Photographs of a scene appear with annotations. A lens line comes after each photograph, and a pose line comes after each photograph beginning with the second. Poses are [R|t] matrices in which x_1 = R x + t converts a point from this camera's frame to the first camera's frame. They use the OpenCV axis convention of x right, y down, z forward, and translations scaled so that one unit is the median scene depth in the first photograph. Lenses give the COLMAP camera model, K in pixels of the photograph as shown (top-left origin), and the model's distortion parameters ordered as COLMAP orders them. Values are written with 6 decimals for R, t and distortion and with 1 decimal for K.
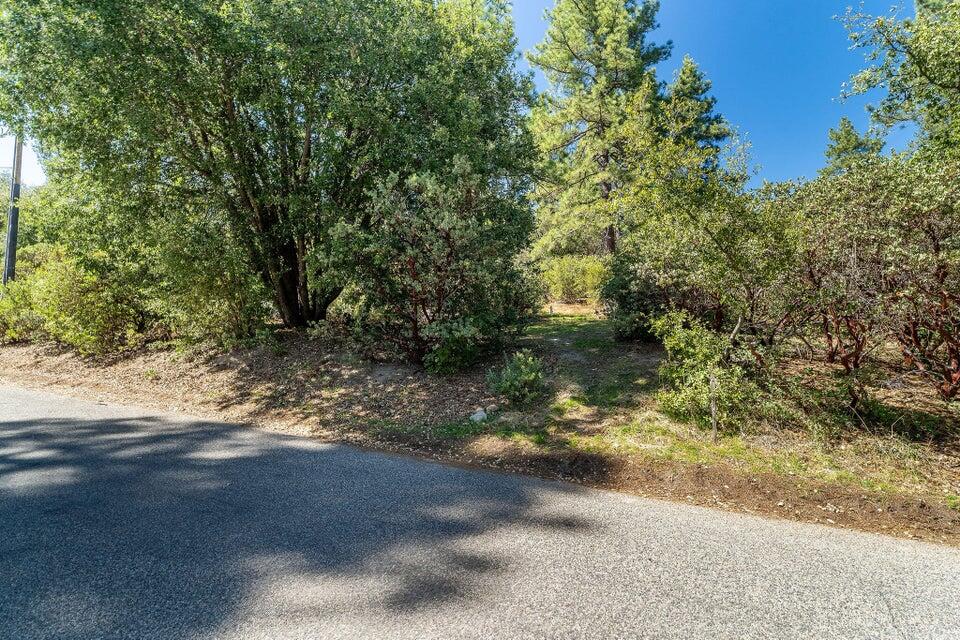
lens RADIAL K [[444.5, 0, 481.4], [0, 444.5, 318.3], [0, 0, 1]] dist [-0.000176, -0.000001]
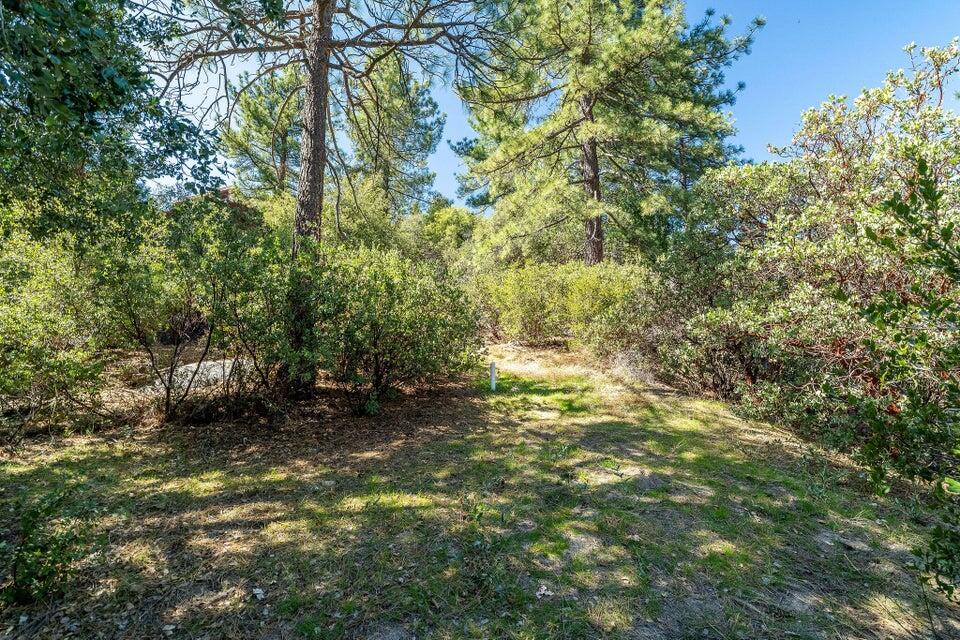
lens RADIAL K [[444.5, 0, 479.3], [0, 444.5, 320.2], [0, 0, 1]] dist [-0.000176, -0.000001]
pose [[0.996193, 0.027858, 0.082601, 0.087165], [-0.023415, 0.998251, -0.054277, -0.035330], [-0.083968, 0.052136, 0.995104, 0.475709]]
